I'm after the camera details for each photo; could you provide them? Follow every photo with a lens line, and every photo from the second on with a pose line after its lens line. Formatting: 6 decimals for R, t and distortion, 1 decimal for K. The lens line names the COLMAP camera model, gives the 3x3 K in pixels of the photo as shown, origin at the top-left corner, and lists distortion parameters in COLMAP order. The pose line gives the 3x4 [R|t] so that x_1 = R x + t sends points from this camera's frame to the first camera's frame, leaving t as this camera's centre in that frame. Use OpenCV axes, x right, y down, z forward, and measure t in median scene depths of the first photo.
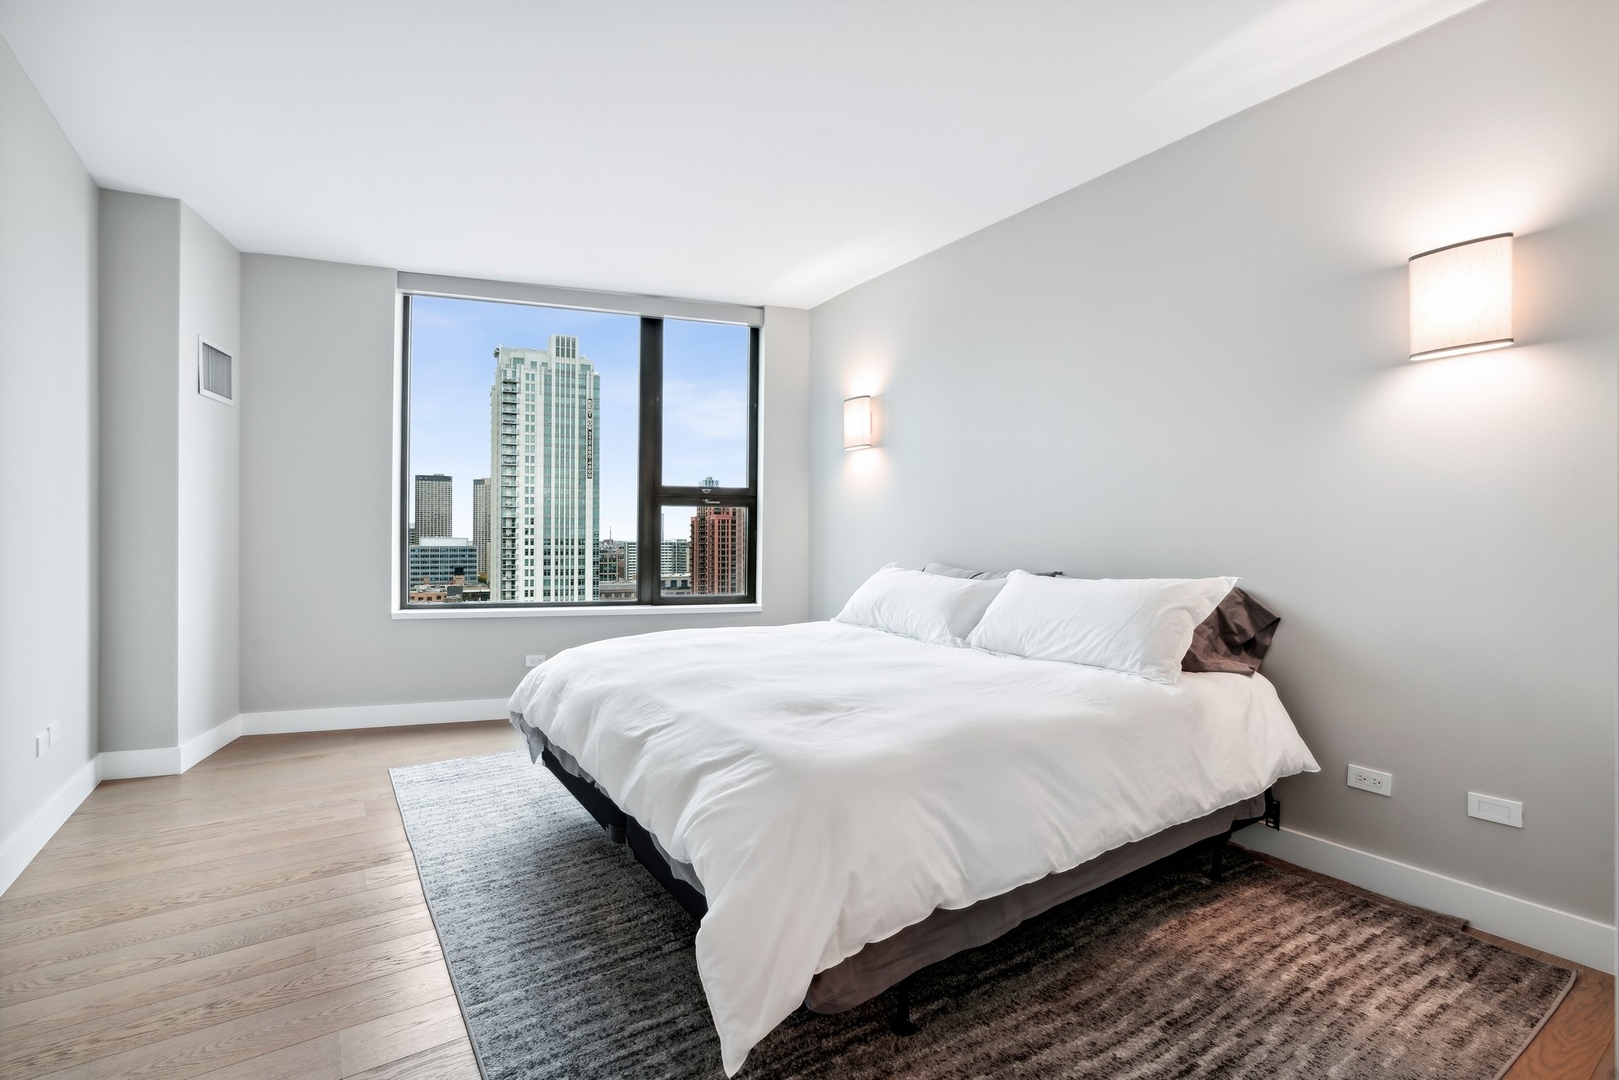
lens RADIAL K [[726.8, 0, 810.7], [0, 726.8, 540.3], [0, 0, 1]] dist [-0.022374, 0.001638]
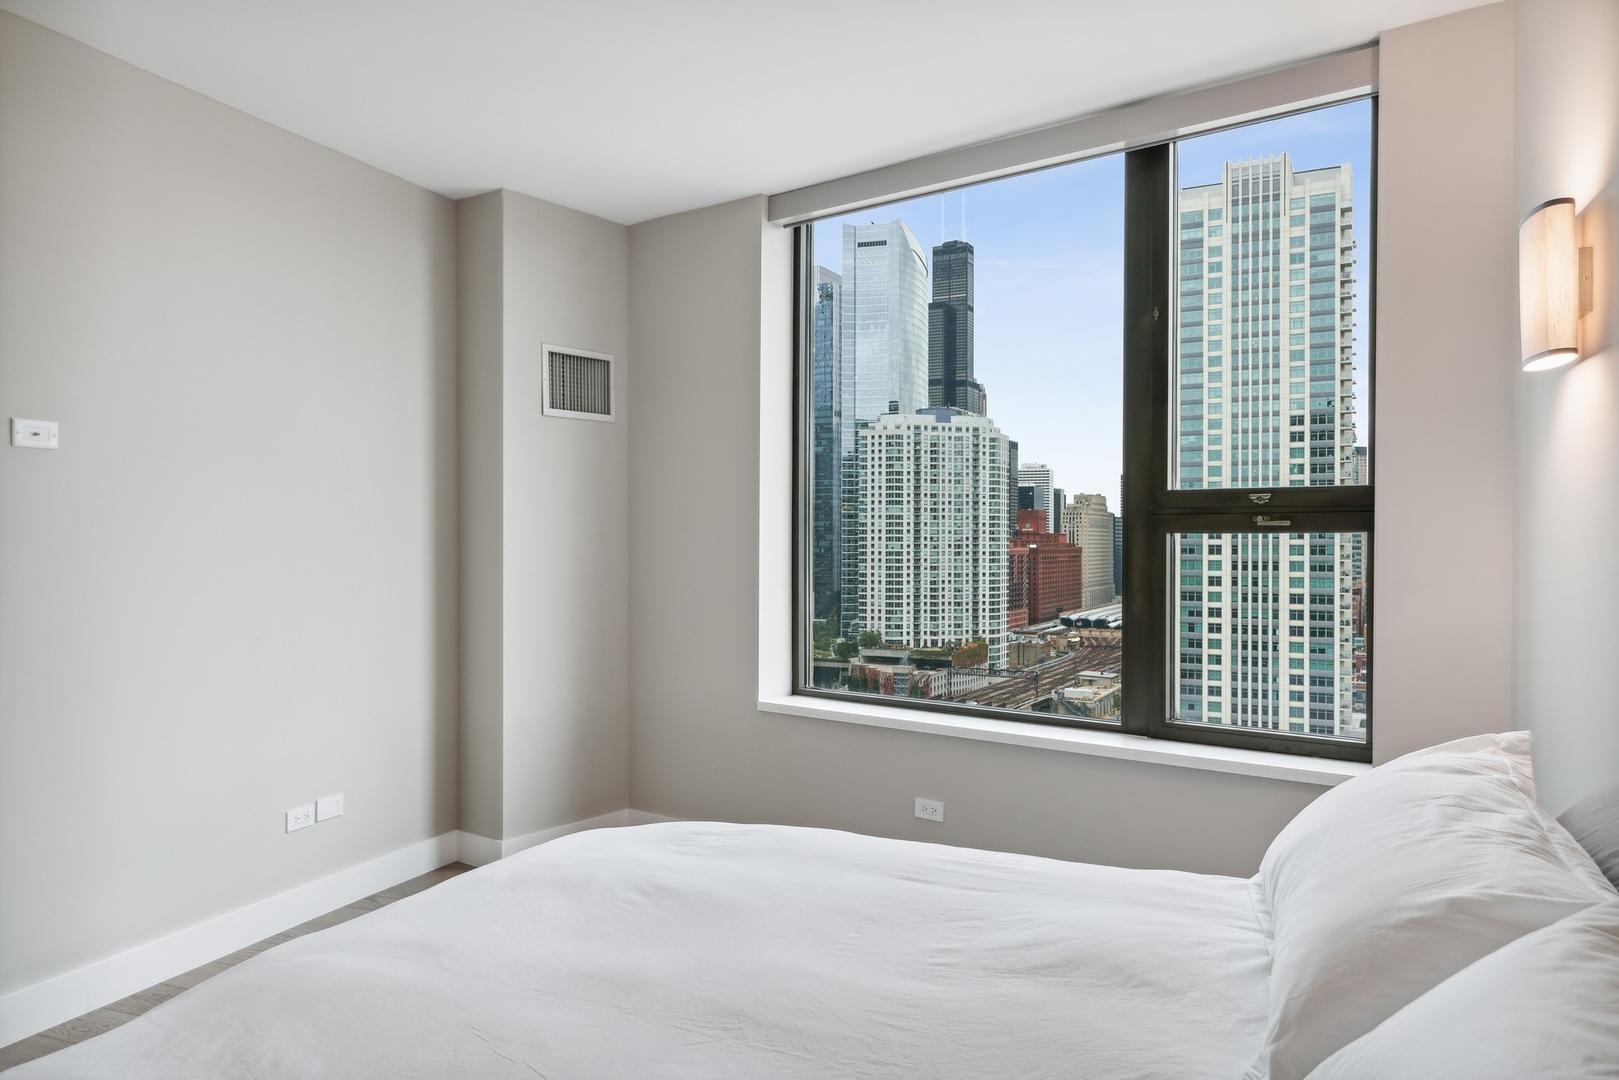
lens RADIAL K [[1111.7, 0, 808.6], [0, 1111.7, 528.8], [0, 0, 1]] dist [0.002824, 0.000362]
pose [[0.550949, -0.012328, -0.834448, 0.318112], [-0.000195, 0.999889, -0.014901, -0.044801], [0.834539, 0.008372, 0.550885, 0.454905]]
